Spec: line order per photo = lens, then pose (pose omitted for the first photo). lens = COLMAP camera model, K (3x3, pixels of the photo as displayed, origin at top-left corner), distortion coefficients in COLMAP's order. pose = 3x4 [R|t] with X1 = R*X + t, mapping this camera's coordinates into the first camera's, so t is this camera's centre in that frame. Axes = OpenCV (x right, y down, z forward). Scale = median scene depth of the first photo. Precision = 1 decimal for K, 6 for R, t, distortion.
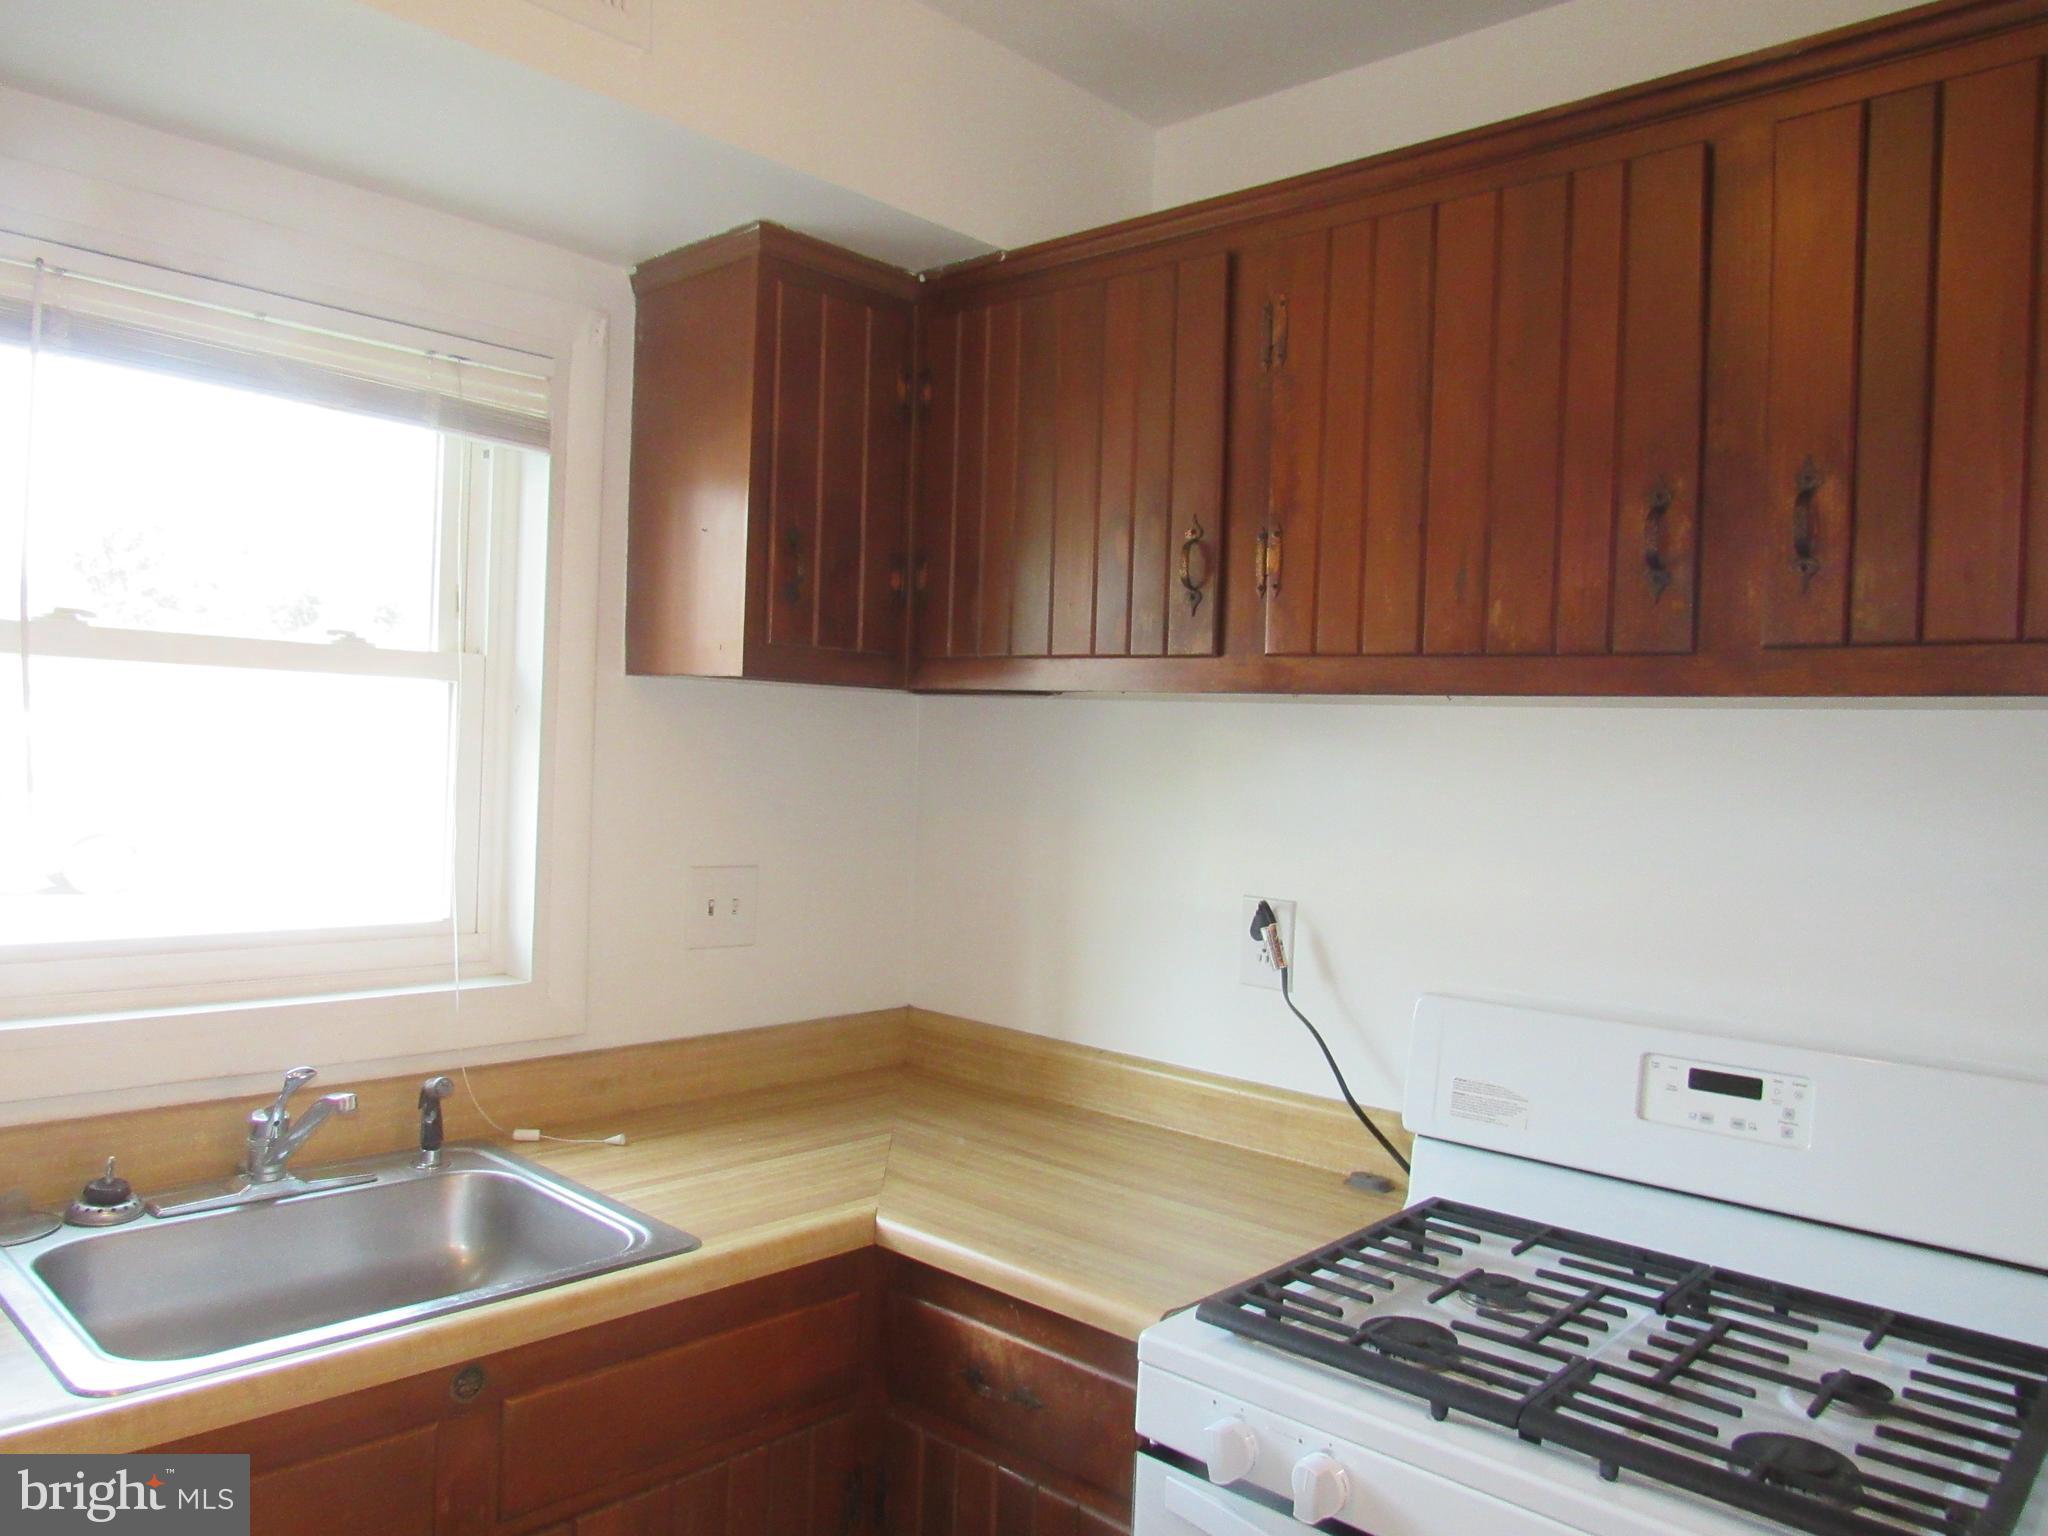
lens RADIAL K [[1466.8, 0, 1093.3], [0, 1466.8, 769.5], [0, 0, 1]] dist [0.007889, 0.008672]
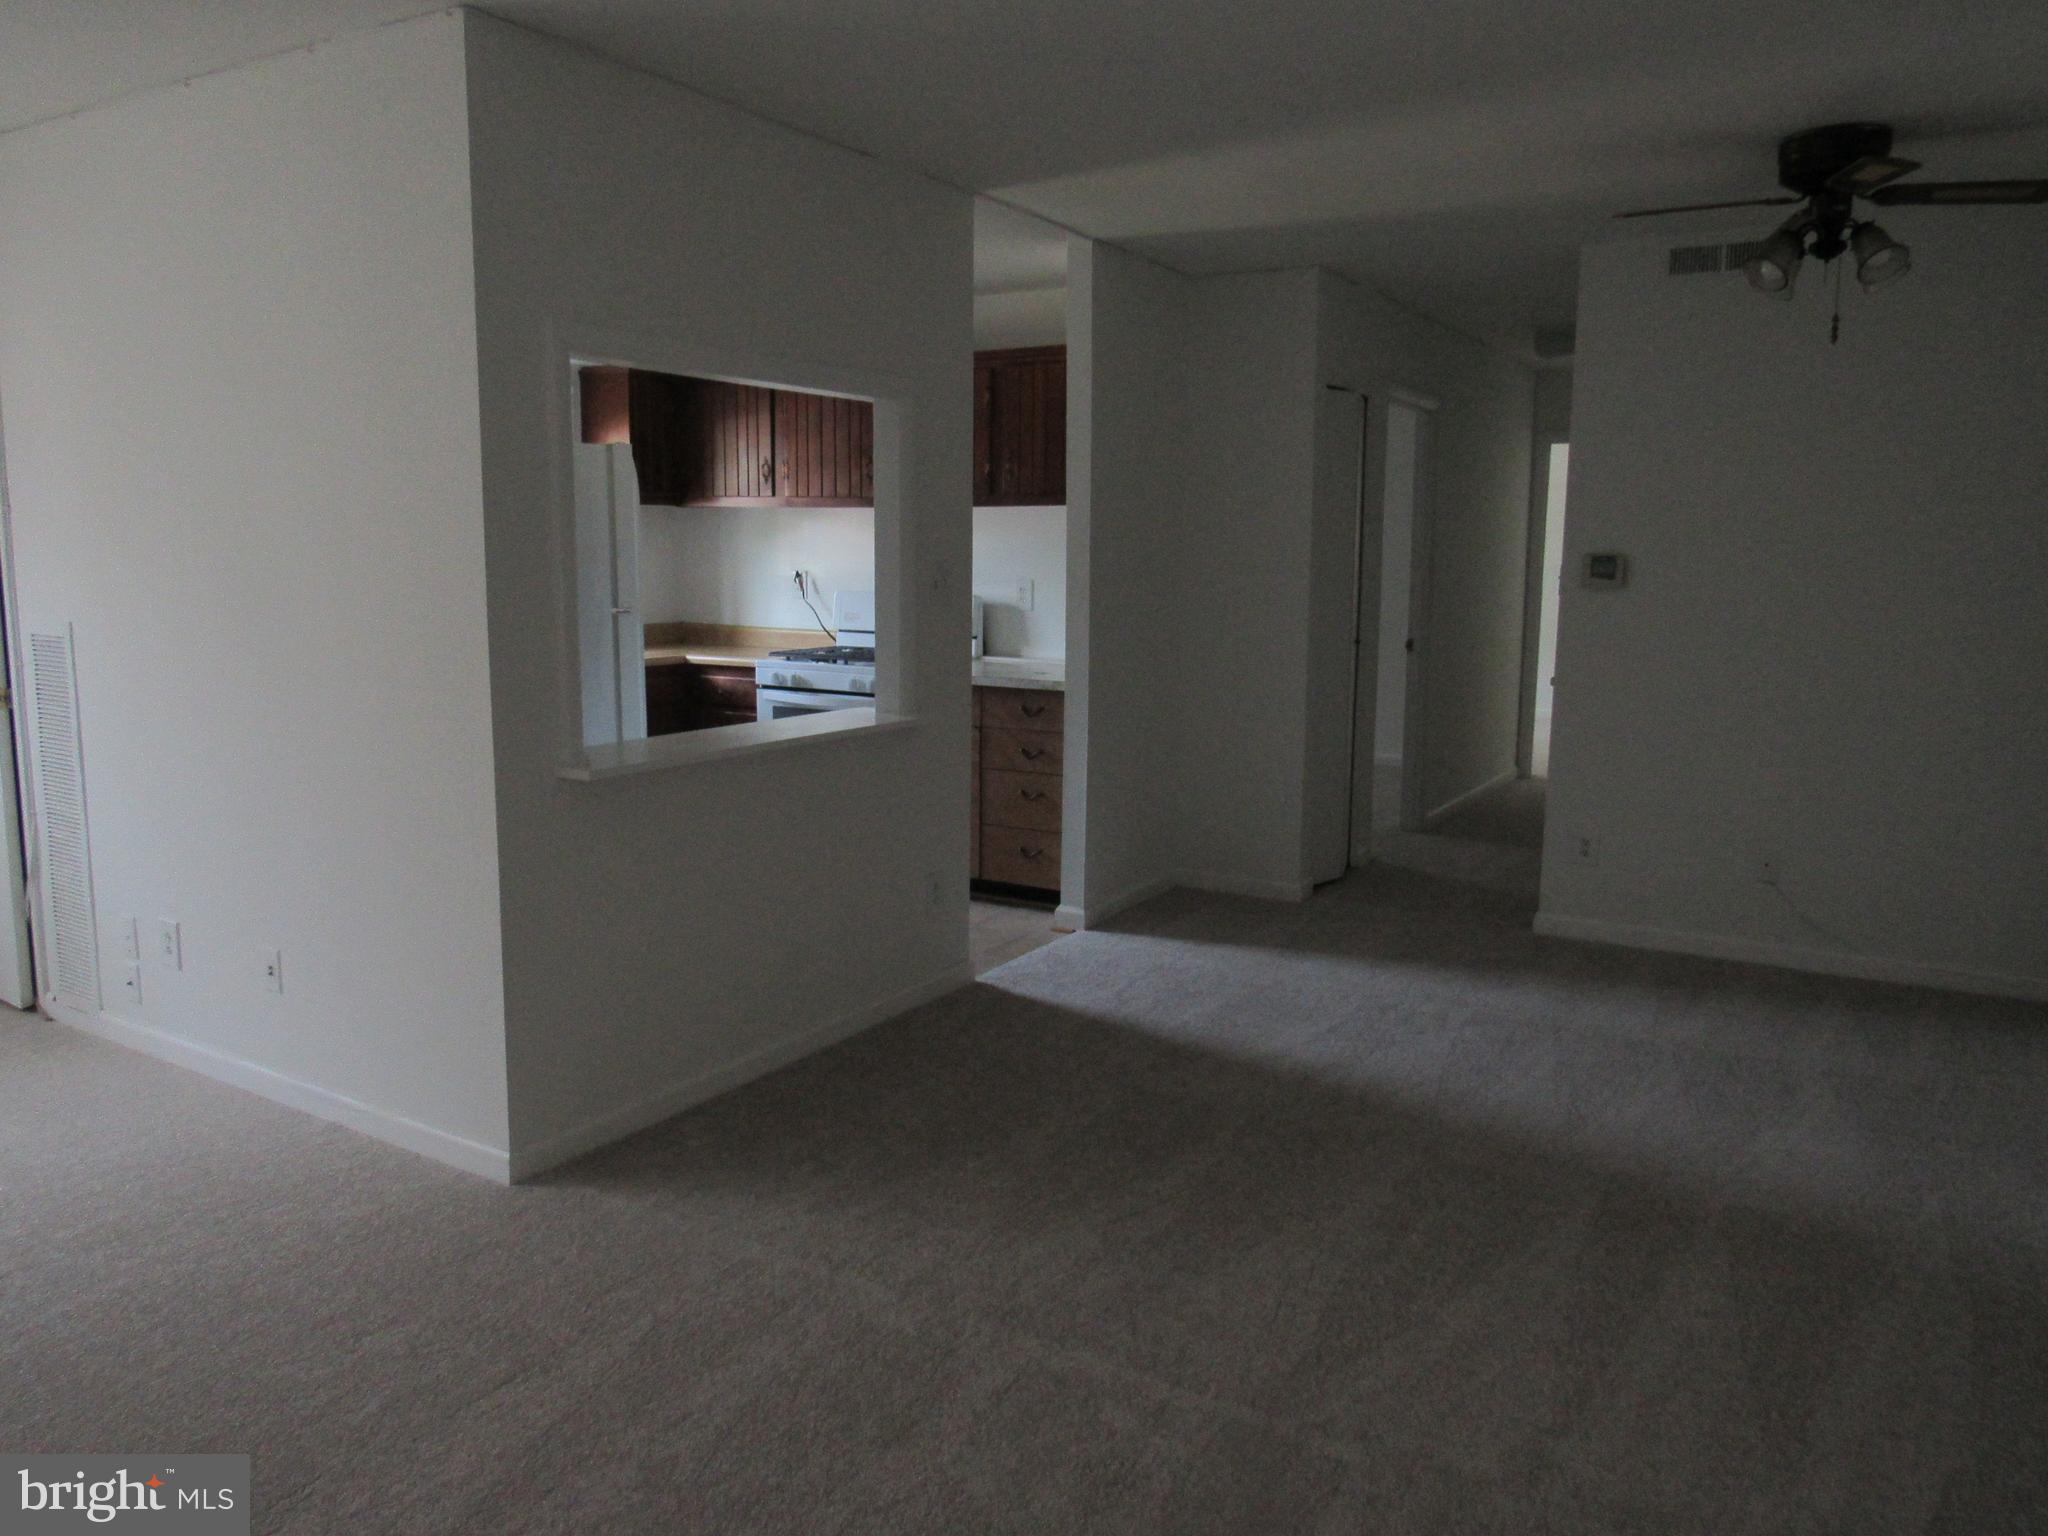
lens RADIAL K [[1441.6, 0, 1024.0], [0, 1441.6, 768.0], [0, 0, 1]] dist [-0.002081, -0.002269]
pose [[0.985621, -0.051310, 0.160992, 0.084573], [0.027471, 0.988763, 0.146947, 0.074967], [-0.166723, -0.140411, 0.975955, -2.554797]]
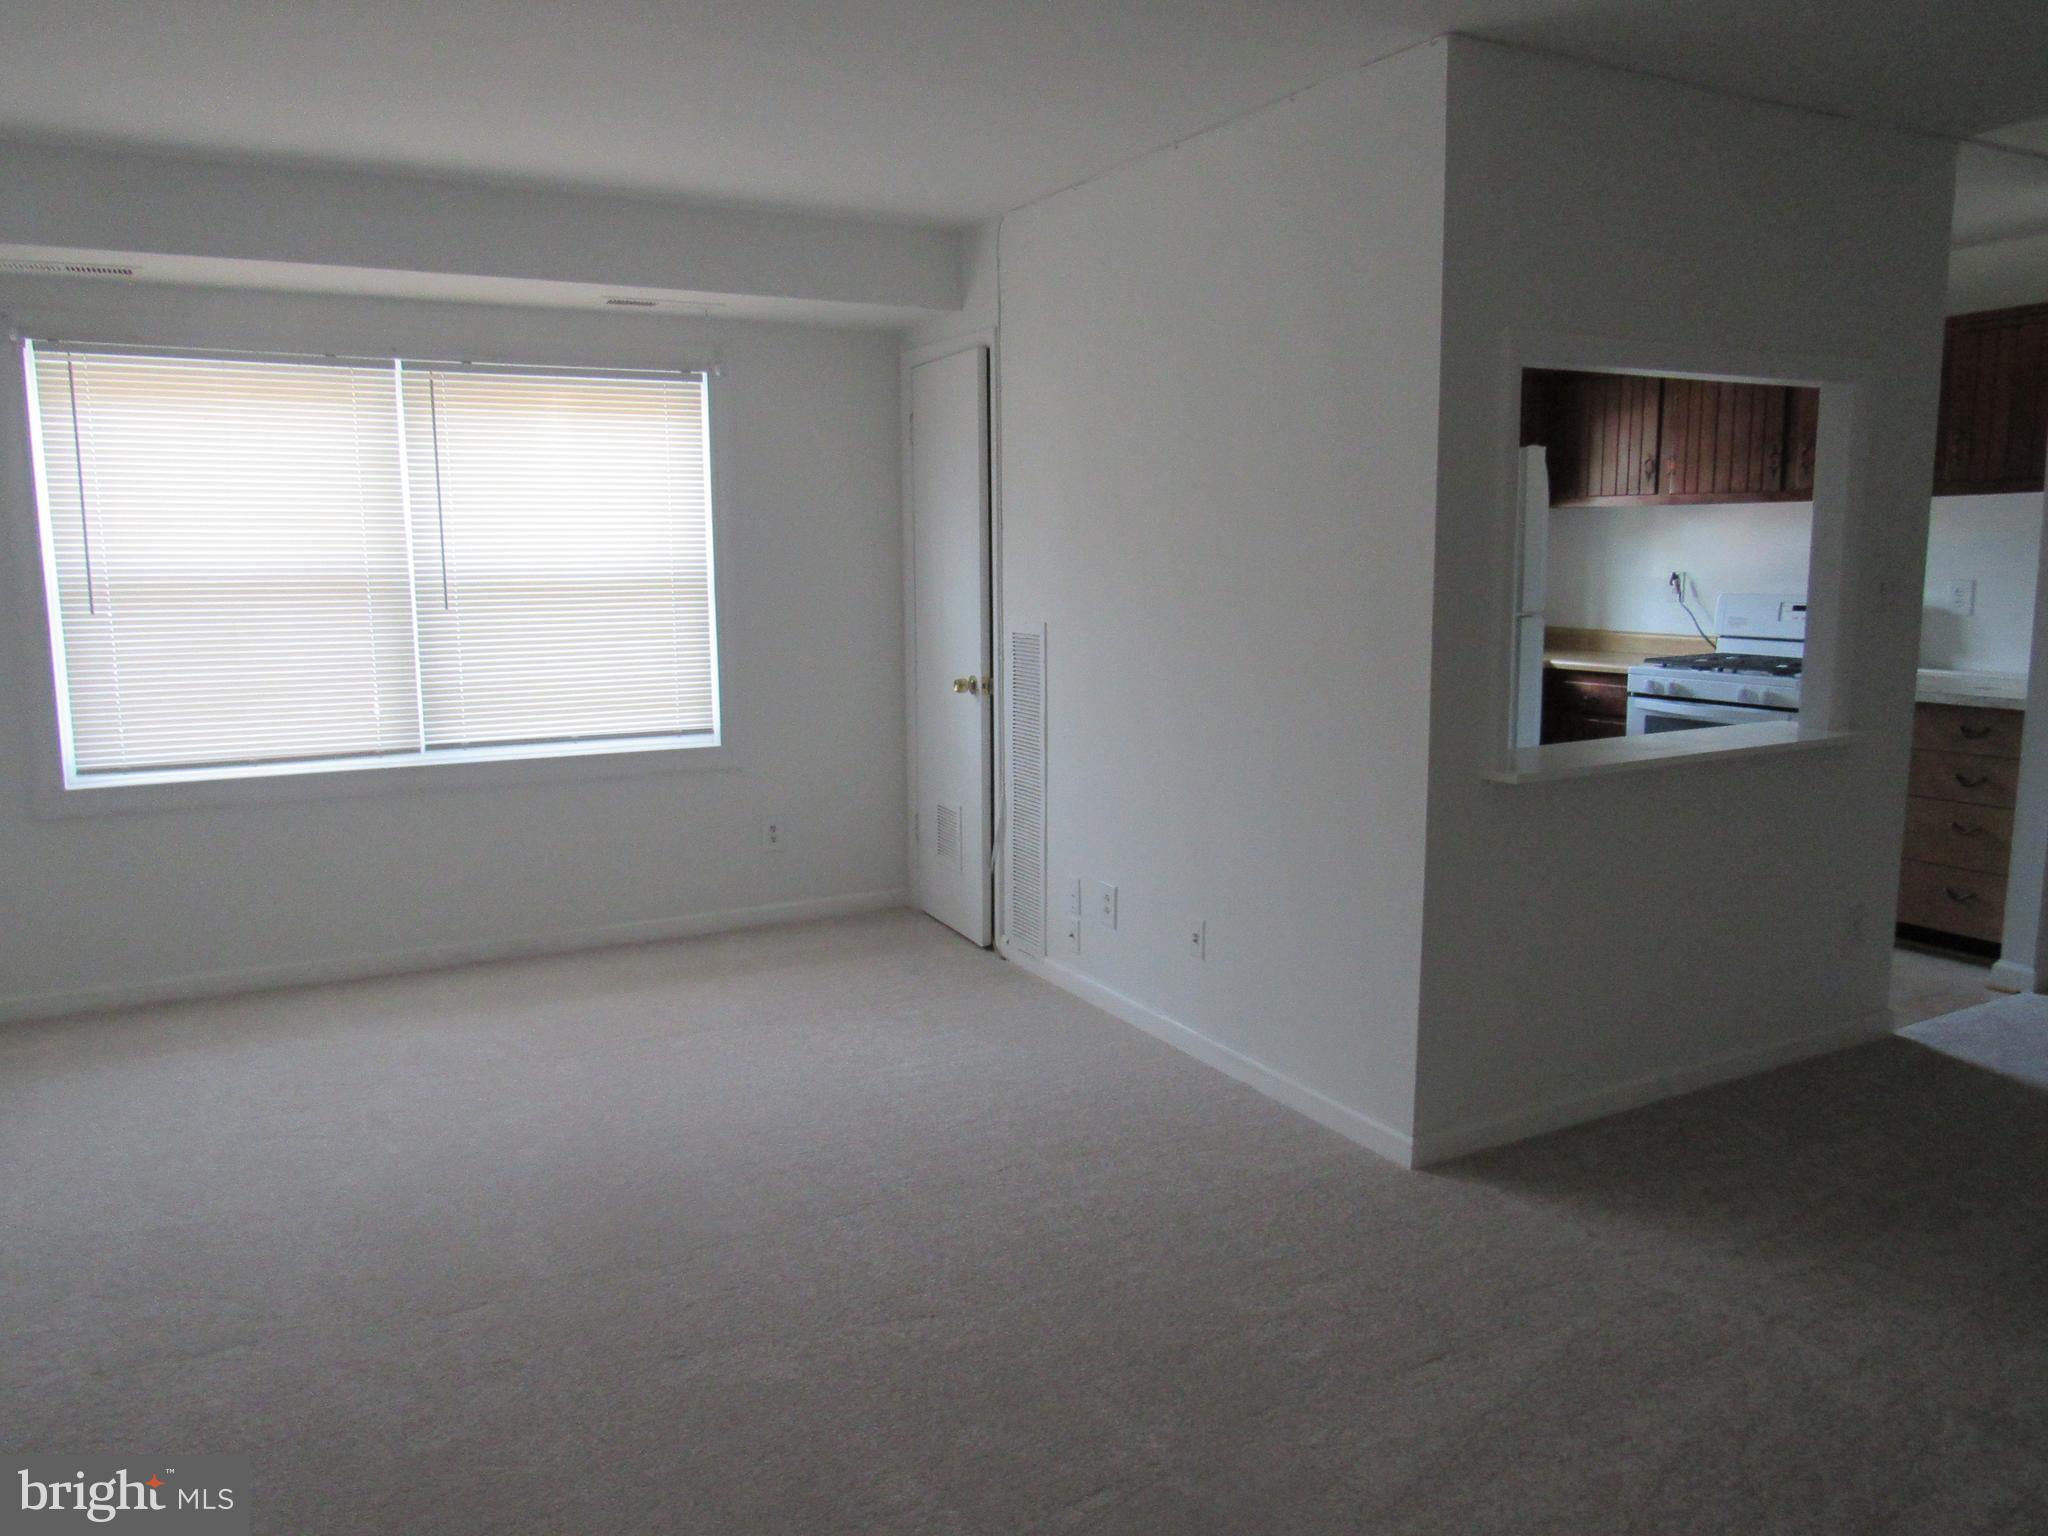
lens RADIAL K [[1466.8, 0, 1093.3], [0, 1466.8, 769.5], [0, 0, 1]] dist [0.007889, 0.008672]
pose [[0.948360, 0.004157, -0.317170, -0.066529], [0.038628, 0.990958, 0.128491, 0.064398], [0.314836, -0.134107, 0.939624, -2.607868]]
